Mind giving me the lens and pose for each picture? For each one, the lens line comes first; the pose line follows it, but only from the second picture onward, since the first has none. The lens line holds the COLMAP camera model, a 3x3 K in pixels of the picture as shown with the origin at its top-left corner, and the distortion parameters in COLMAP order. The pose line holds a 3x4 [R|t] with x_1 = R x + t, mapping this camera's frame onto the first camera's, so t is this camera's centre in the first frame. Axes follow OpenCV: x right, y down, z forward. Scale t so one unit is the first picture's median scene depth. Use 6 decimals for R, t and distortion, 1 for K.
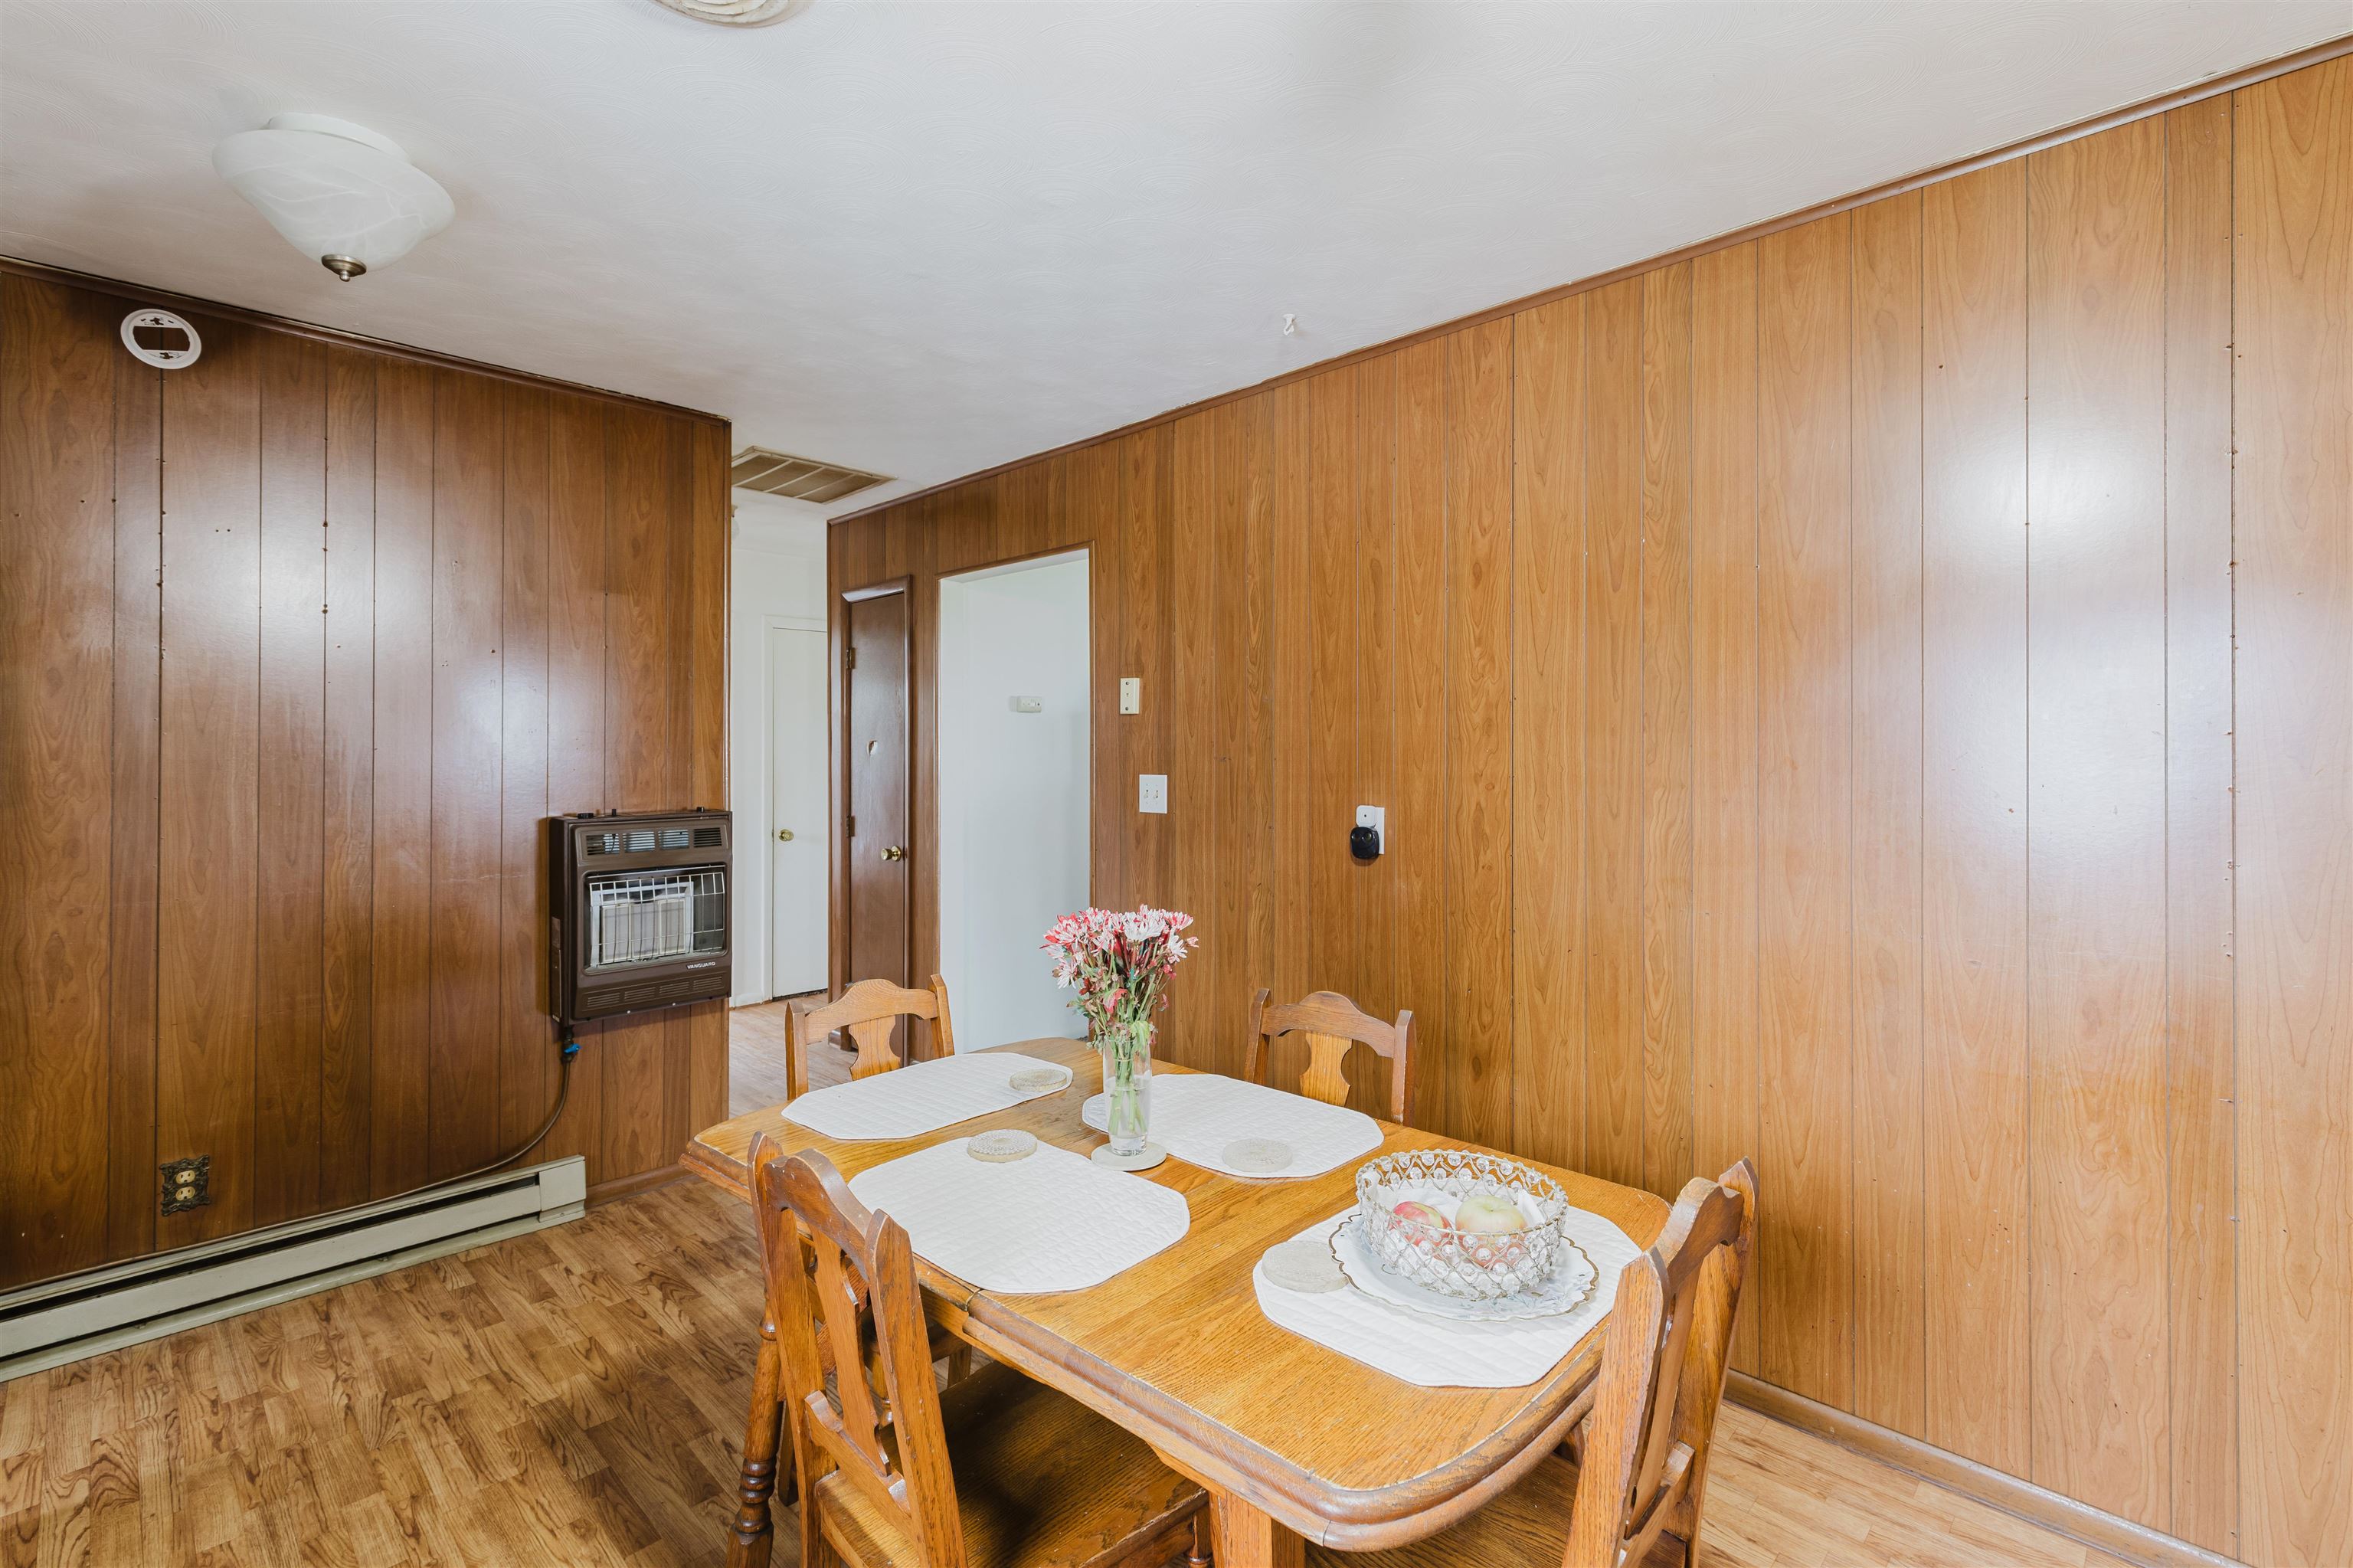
lens RADIAL K [[1100.9, 0, 1162.2], [0, 1100.9, 736.2], [0, 0, 1]] dist [-0.002847, 0.008391]
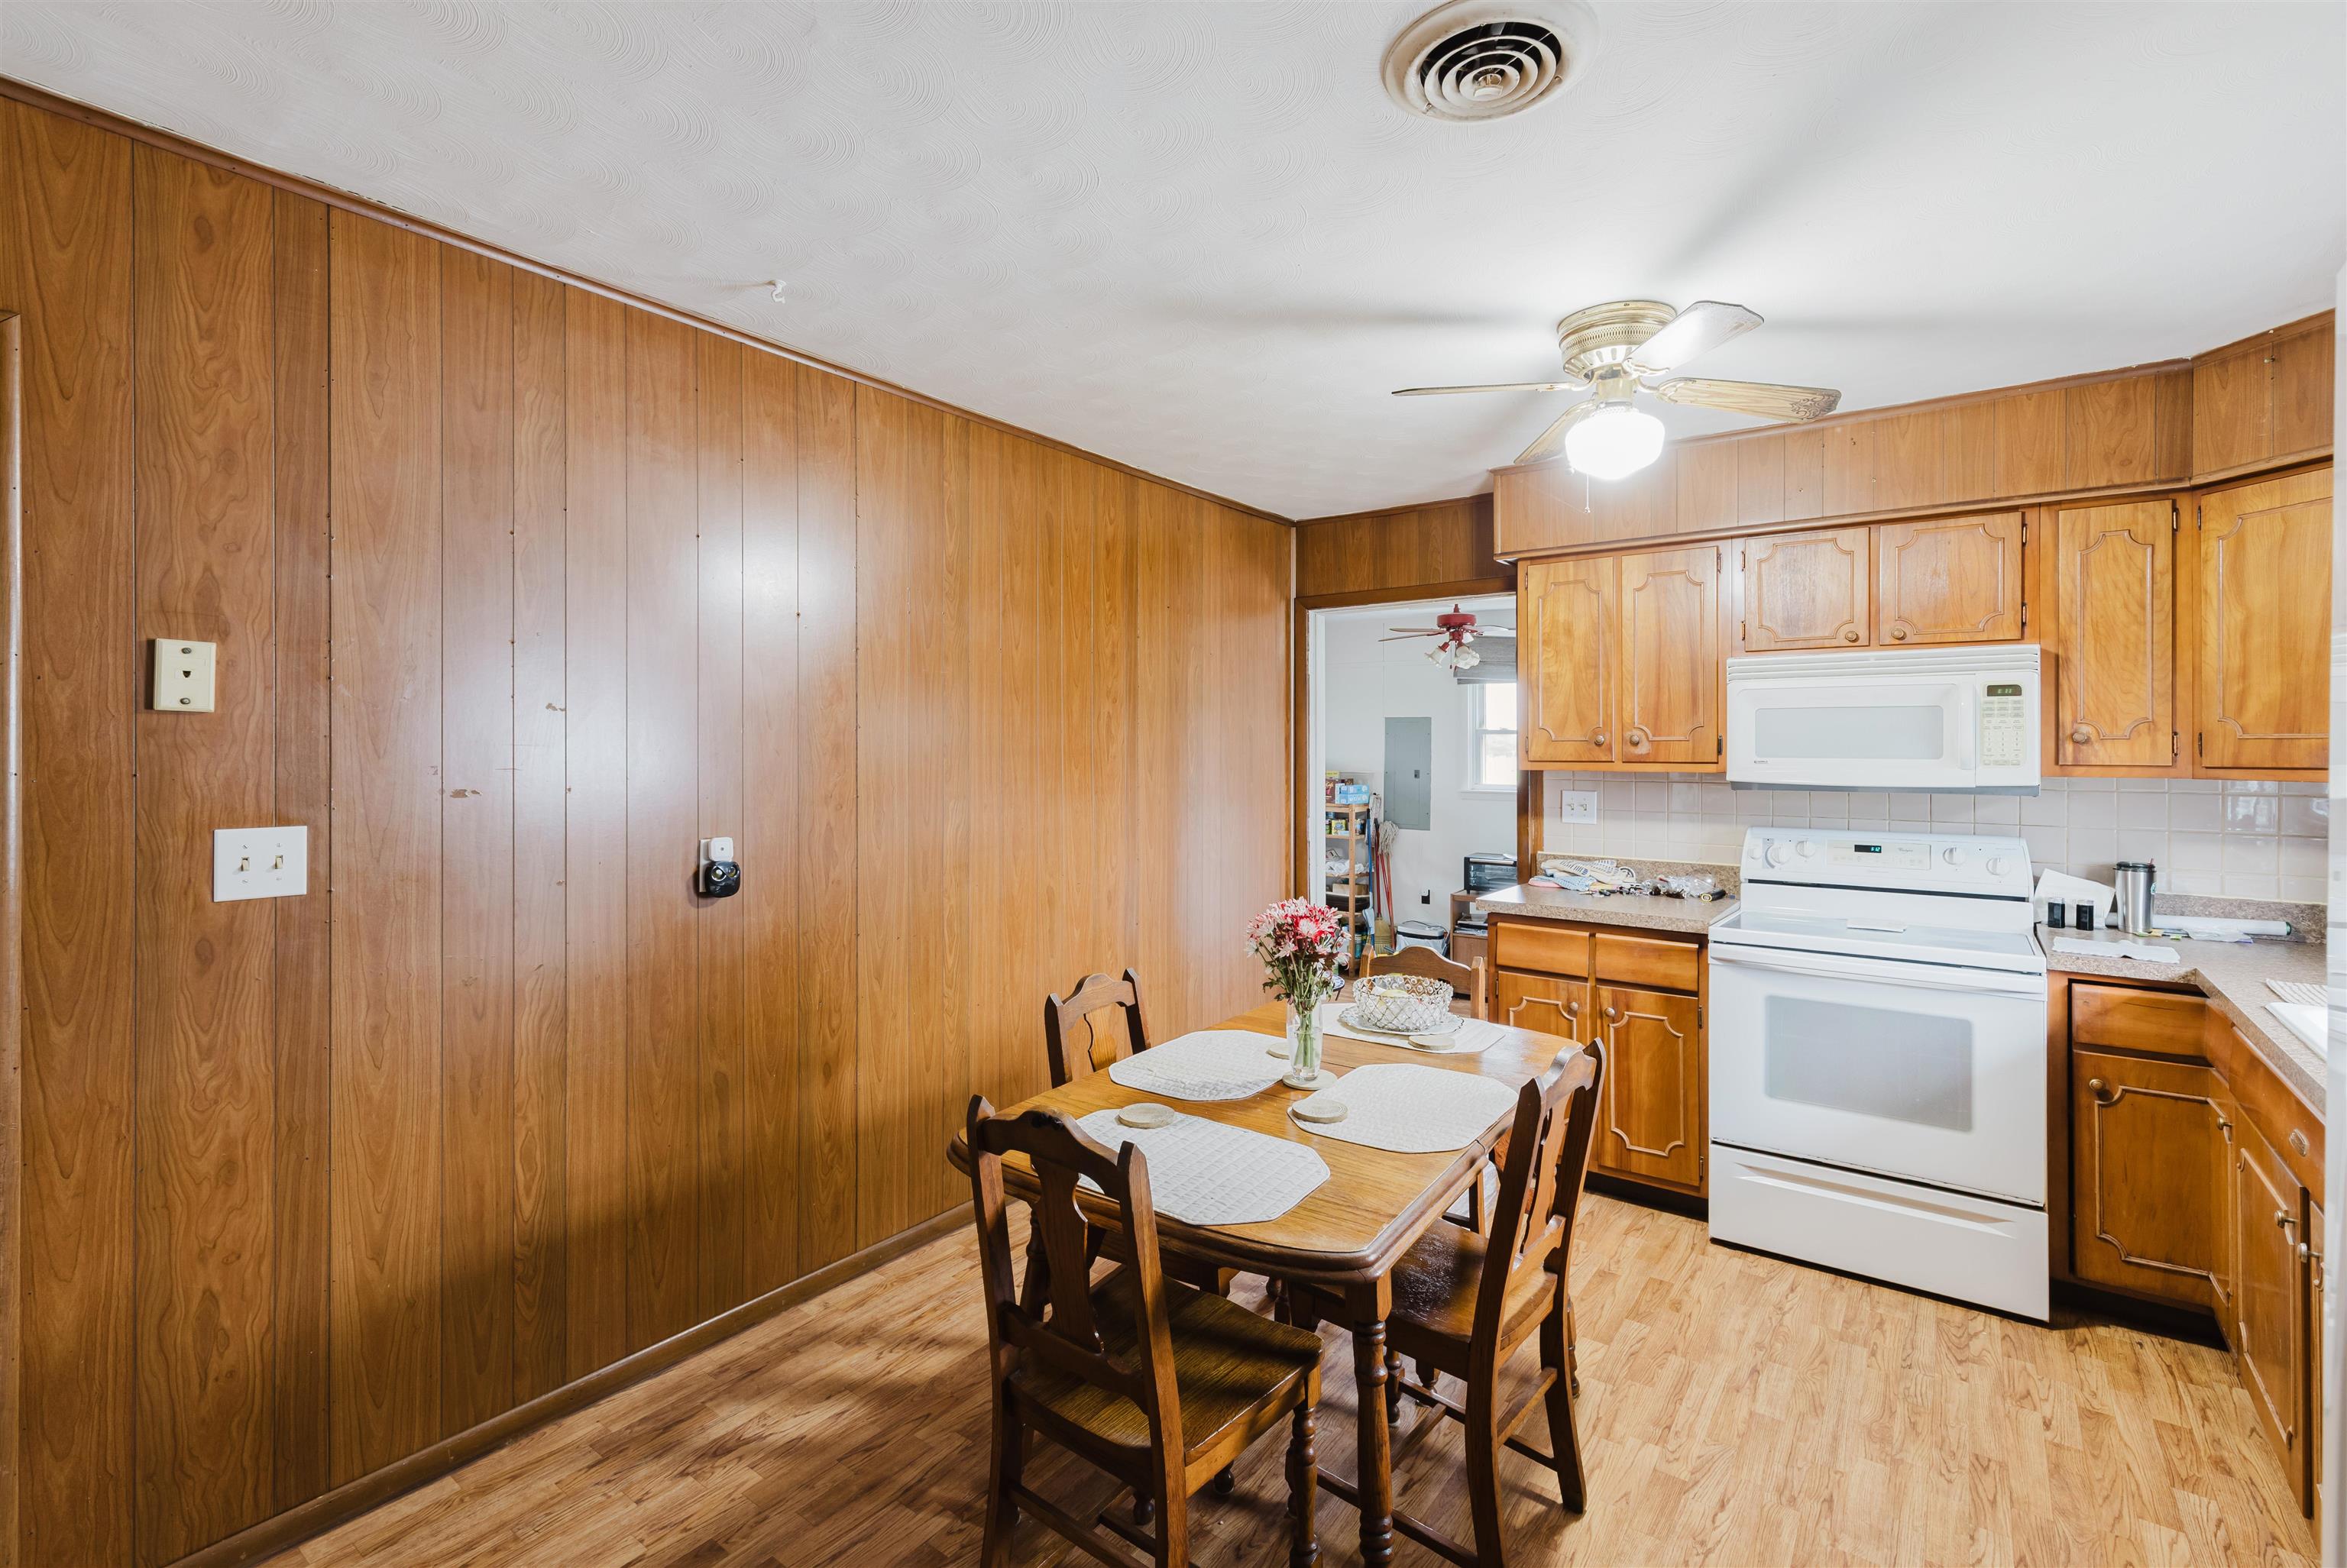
lens RADIAL K [[1061.0, 0, 1224.9], [0, 1061.0, 758.9], [0, 0, 1]] dist [0.000724, 0.001165]
pose [[-0.199784, 0.006442, 0.979819, -0.807136], [-0.002683, 0.999971, -0.007121, 0.005262], [-0.979836, -0.004052, -0.199761, 0.843319]]
